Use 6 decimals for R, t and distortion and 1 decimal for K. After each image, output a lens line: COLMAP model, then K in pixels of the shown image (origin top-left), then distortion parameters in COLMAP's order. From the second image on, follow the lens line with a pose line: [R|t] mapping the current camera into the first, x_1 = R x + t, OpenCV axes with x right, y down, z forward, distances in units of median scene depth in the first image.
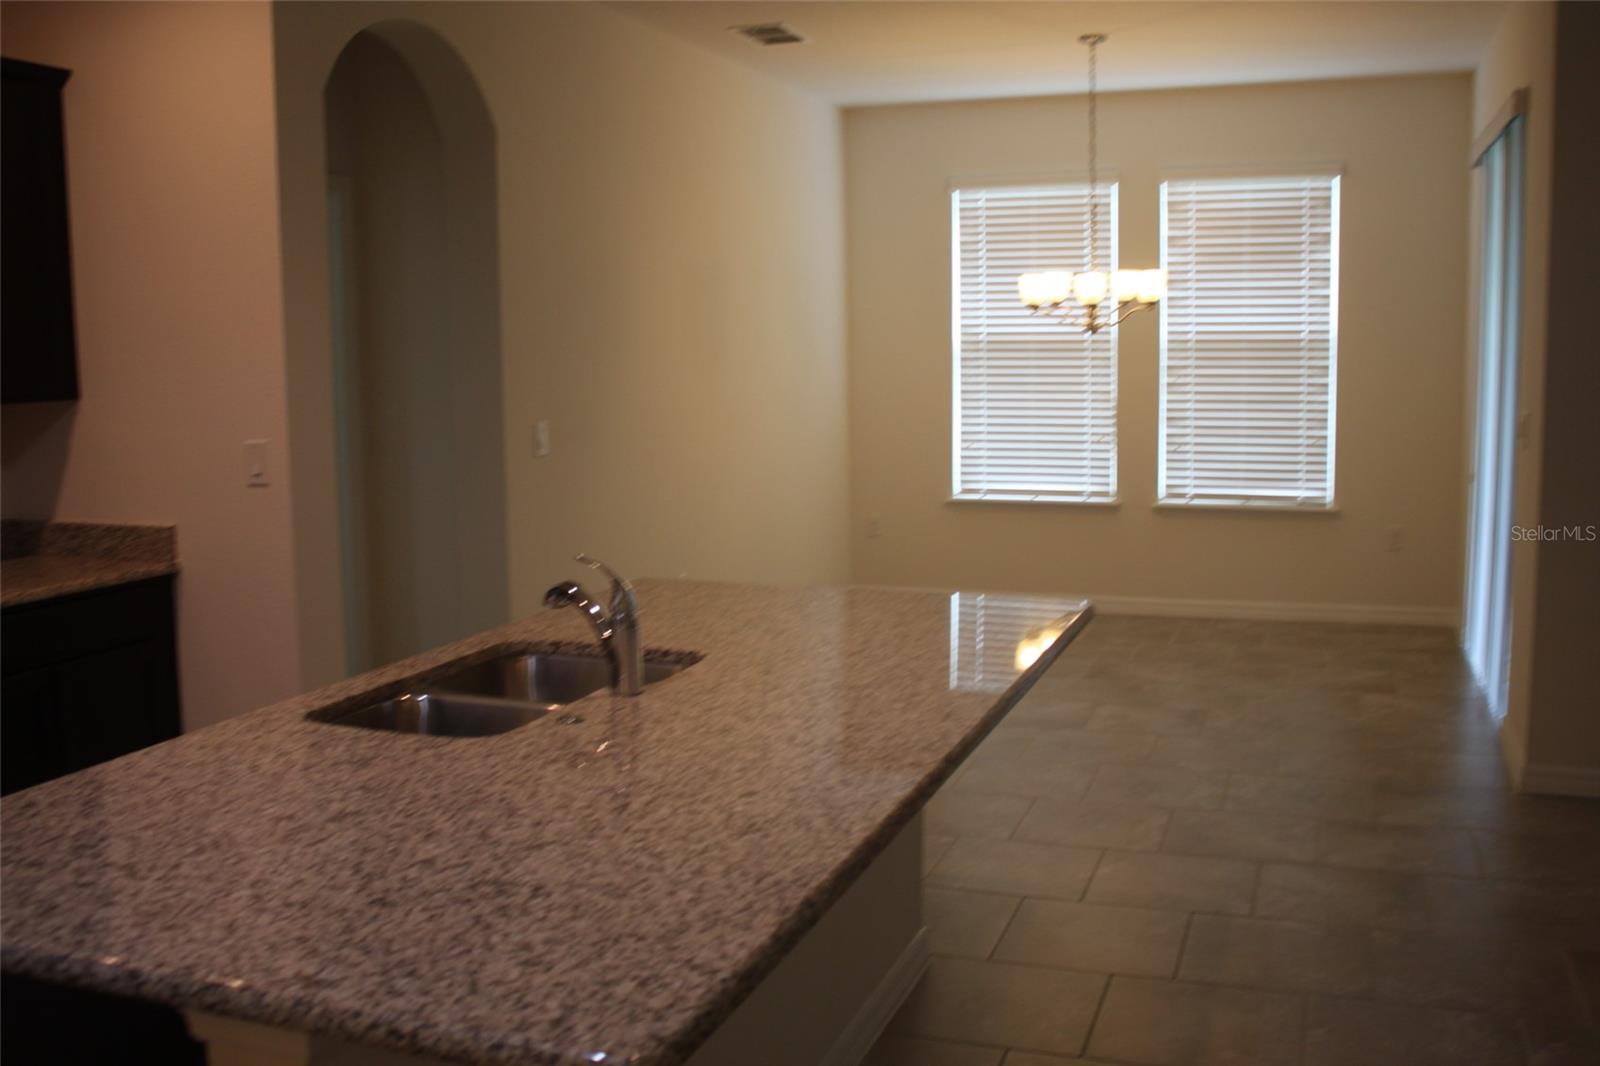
lens RADIAL K [[1526.1, 0, 800.0], [0, 1526.1, 511.6], [0, 0, 1]] dist [-0.152633, 0.181690]
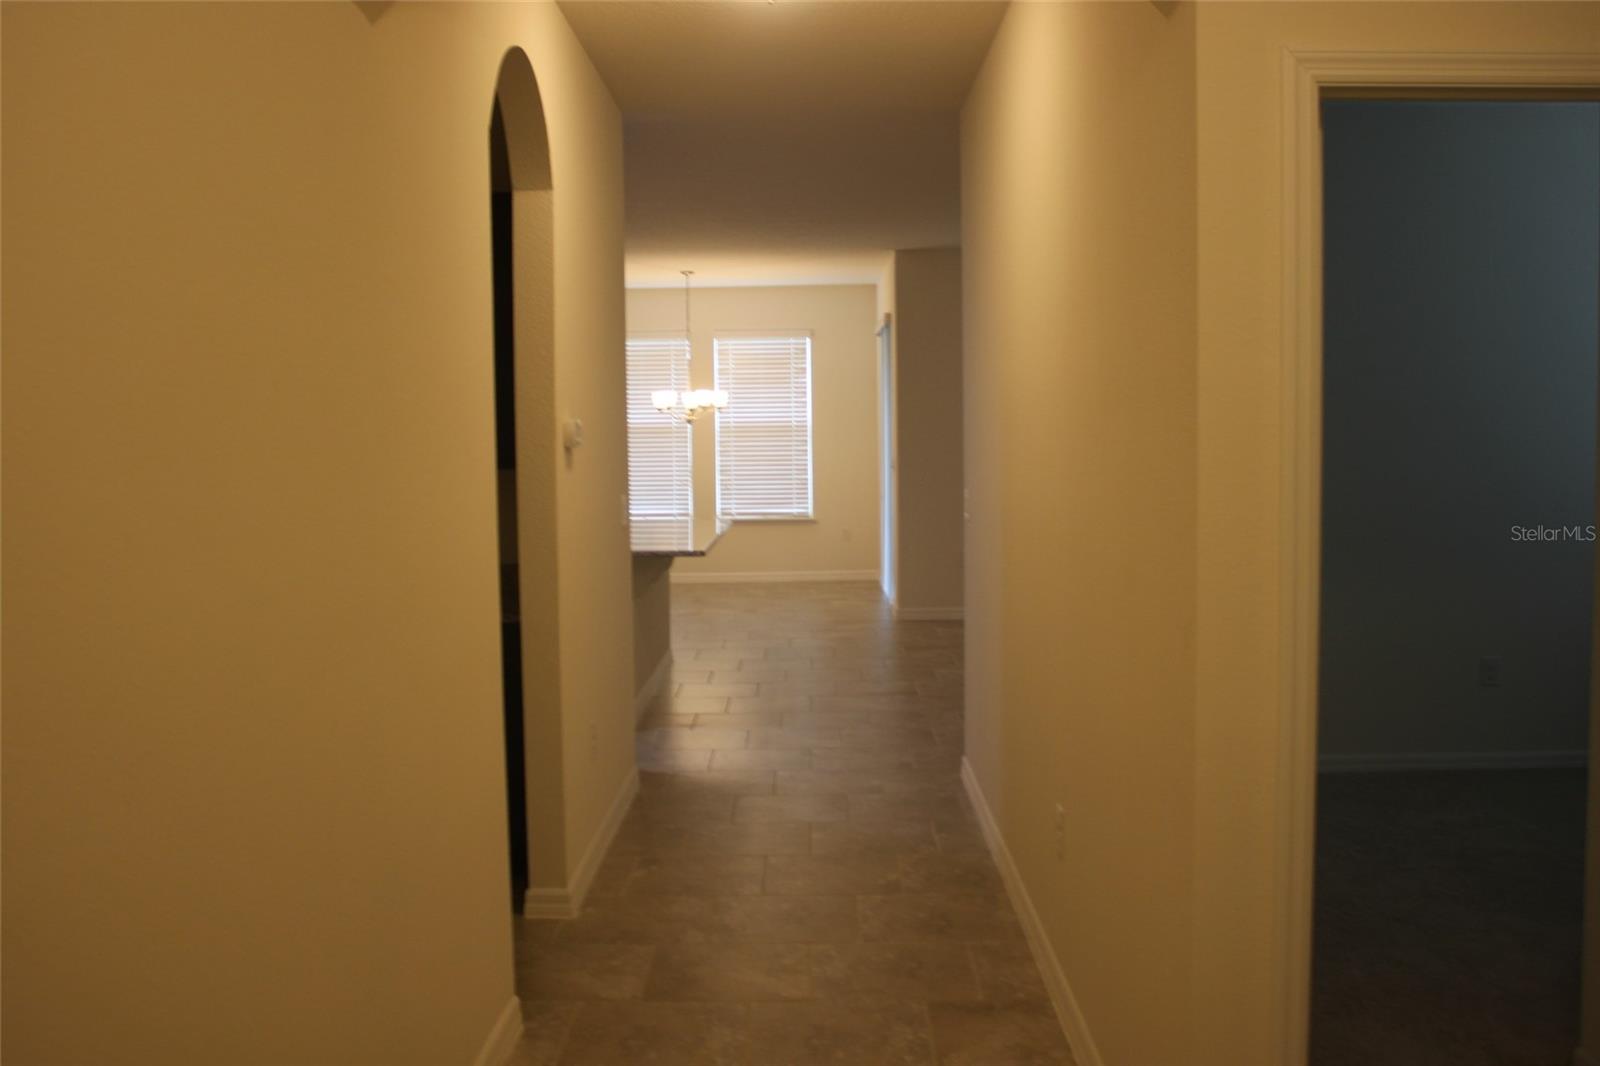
lens RADIAL K [[1526.1, 0, 800.0], [0, 1526.1, 511.6], [0, 0, 1]] dist [-0.152633, 0.181690]
pose [[0.943906, -0.018713, 0.329684, -0.265524], [0.038074, 0.997902, -0.052365, 0.085523], [-0.328012, 0.061980, 0.942638, -0.730653]]
